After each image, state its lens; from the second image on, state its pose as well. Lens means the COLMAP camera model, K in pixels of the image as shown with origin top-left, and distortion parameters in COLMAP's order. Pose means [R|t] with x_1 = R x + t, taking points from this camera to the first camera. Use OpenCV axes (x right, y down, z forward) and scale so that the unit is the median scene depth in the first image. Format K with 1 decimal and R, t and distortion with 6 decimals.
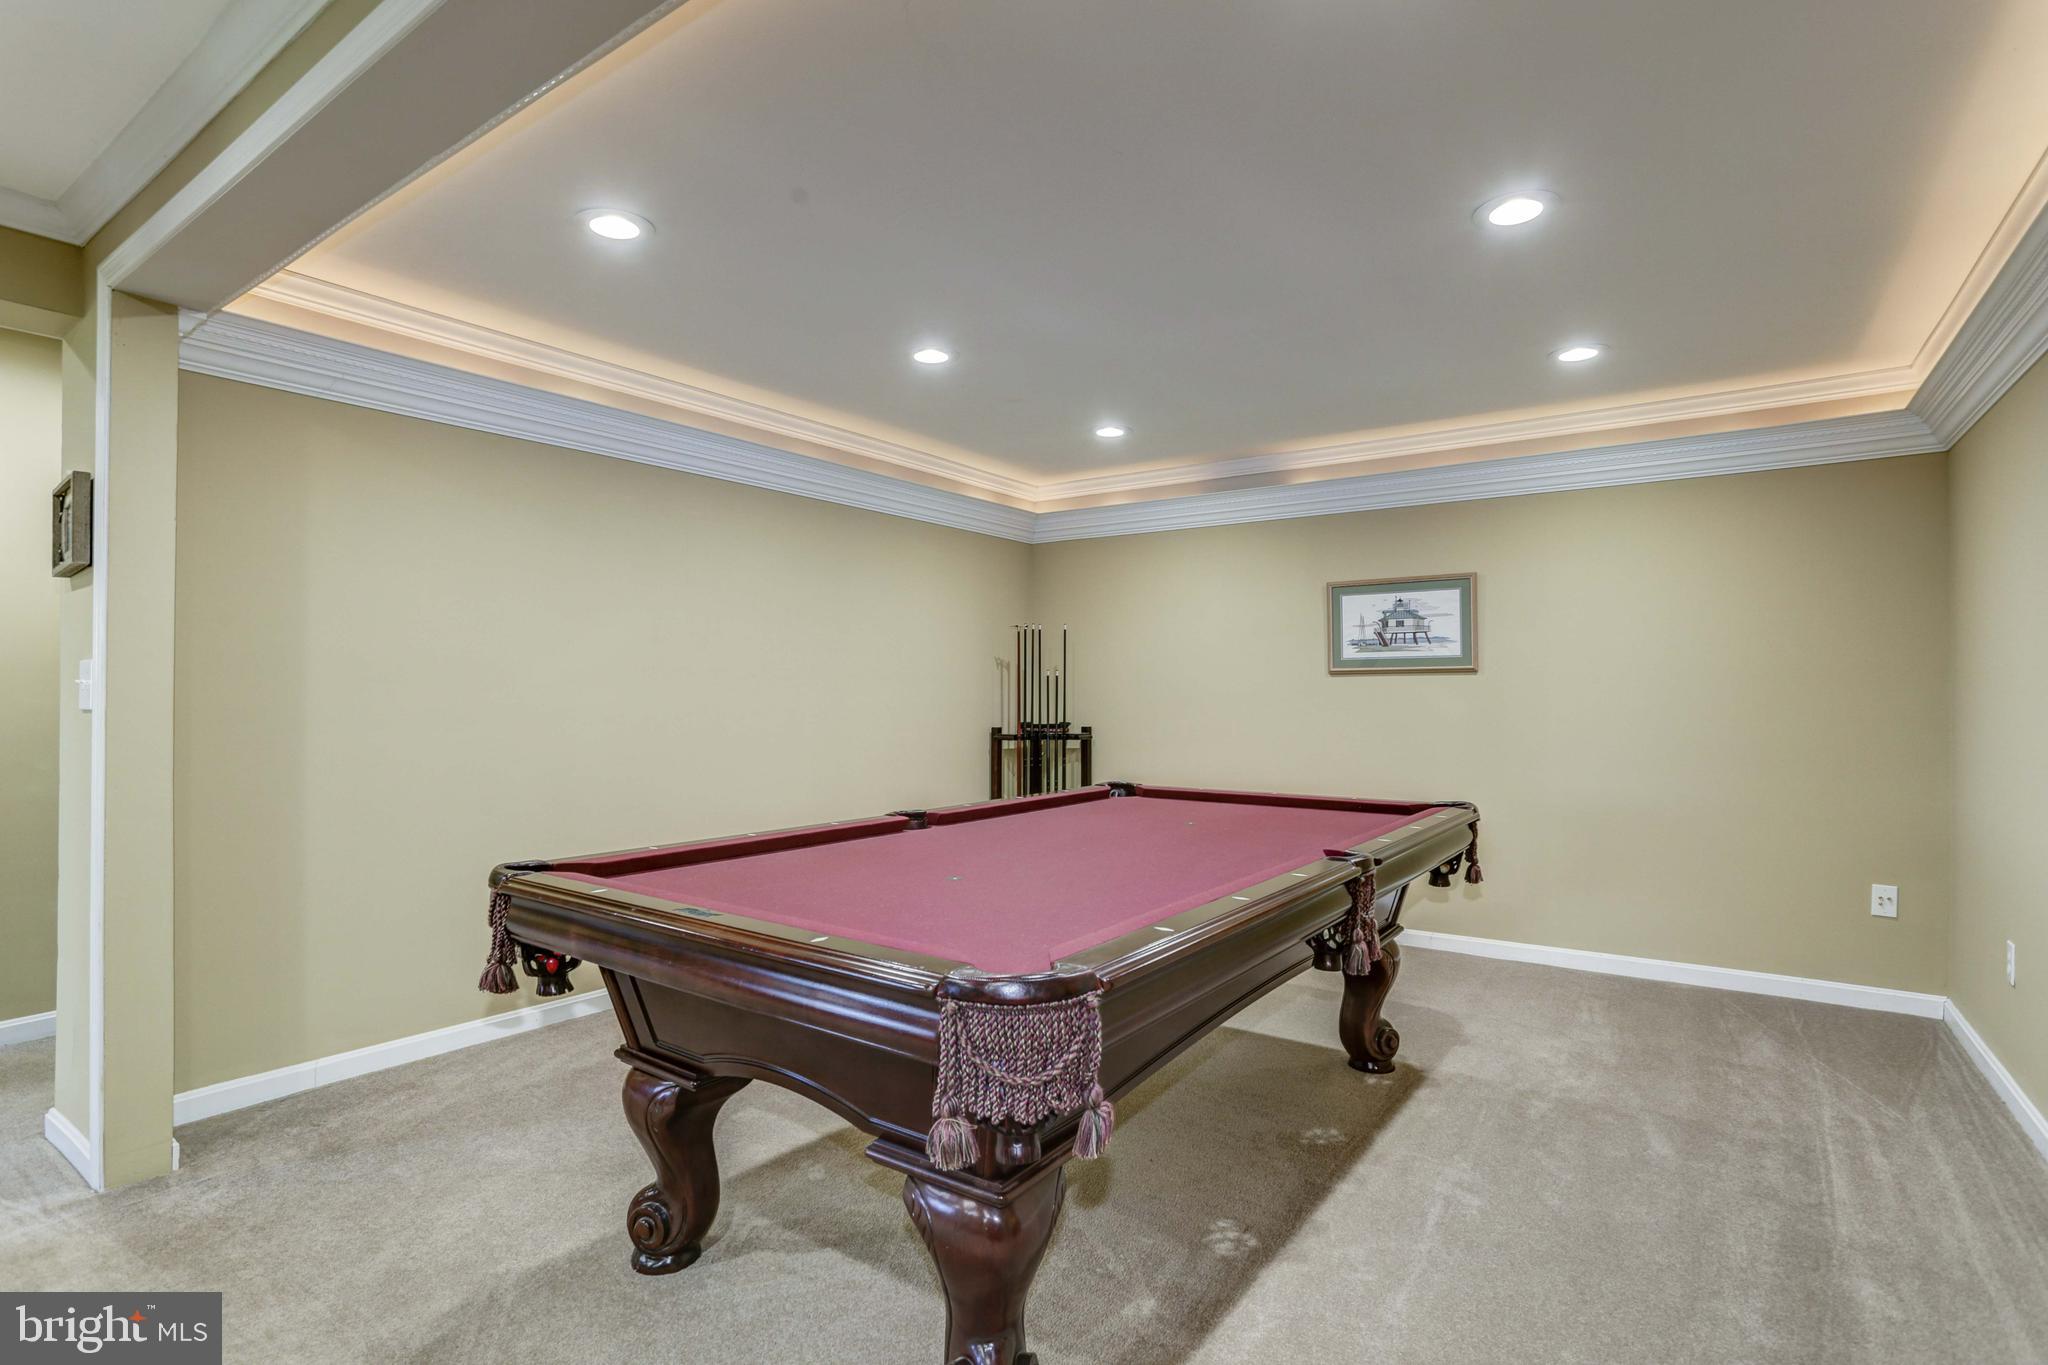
lens RADIAL K [[1005.3, 0, 941.7], [0, 1005.3, 693.6], [0, 0, 1]] dist [-0.048036, 0.022306]
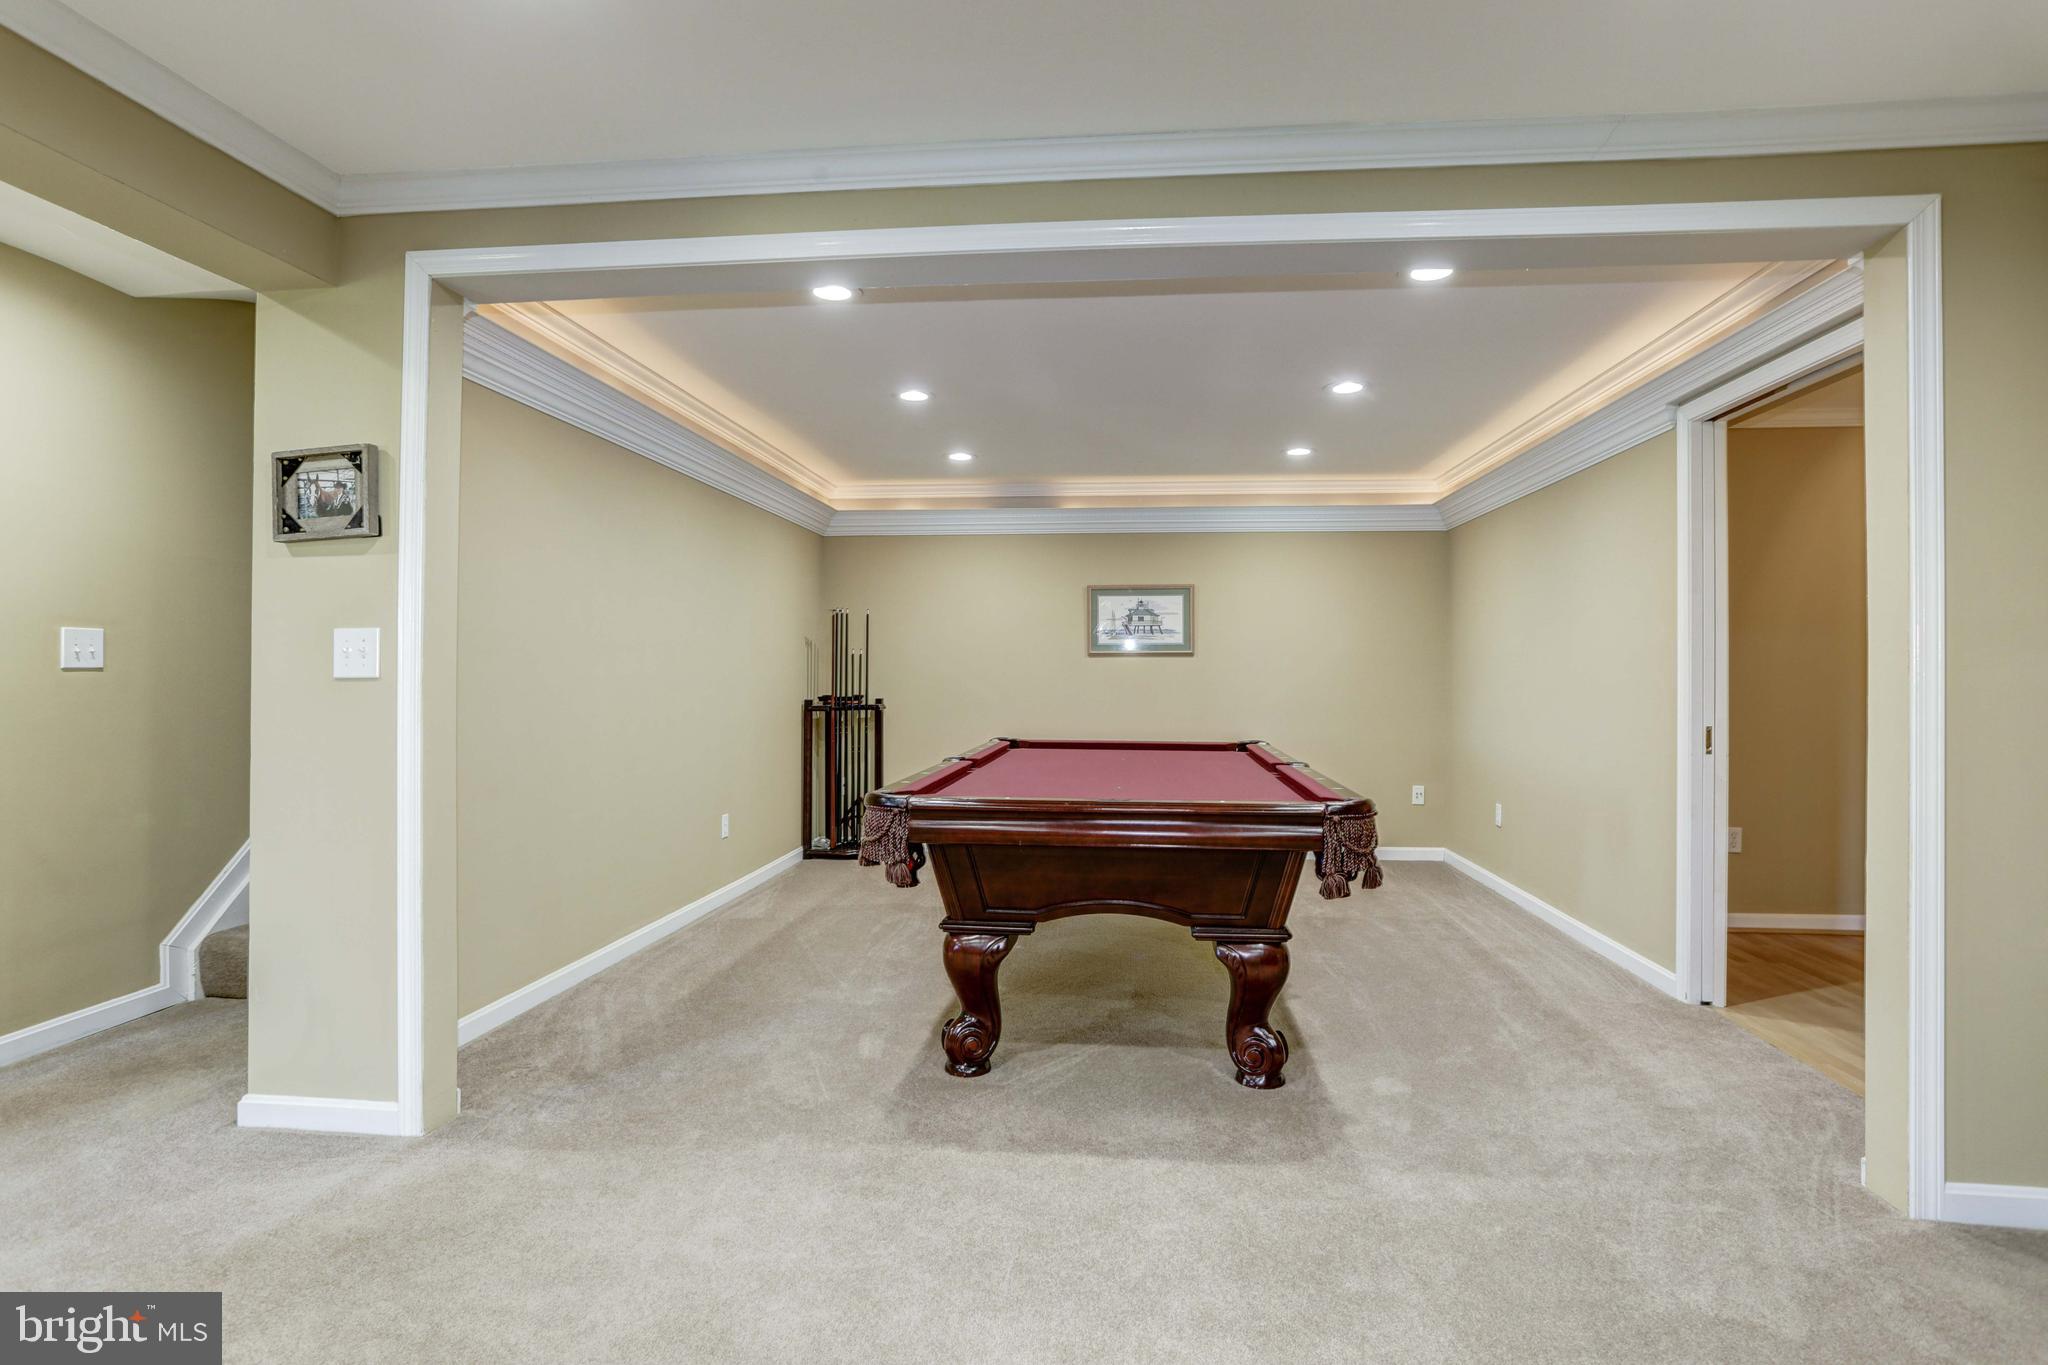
lens RADIAL K [[1021.8, 0, 1016.8], [0, 1021.8, 668.8], [0, 0, 1]] dist [-0.048420, 0.022257]
pose [[0.862107, 0.004903, 0.506703, -0.390407], [-0.002917, 0.999985, -0.004714, 0.004688], [-0.506718, 0.002586, 0.862108, -0.112482]]
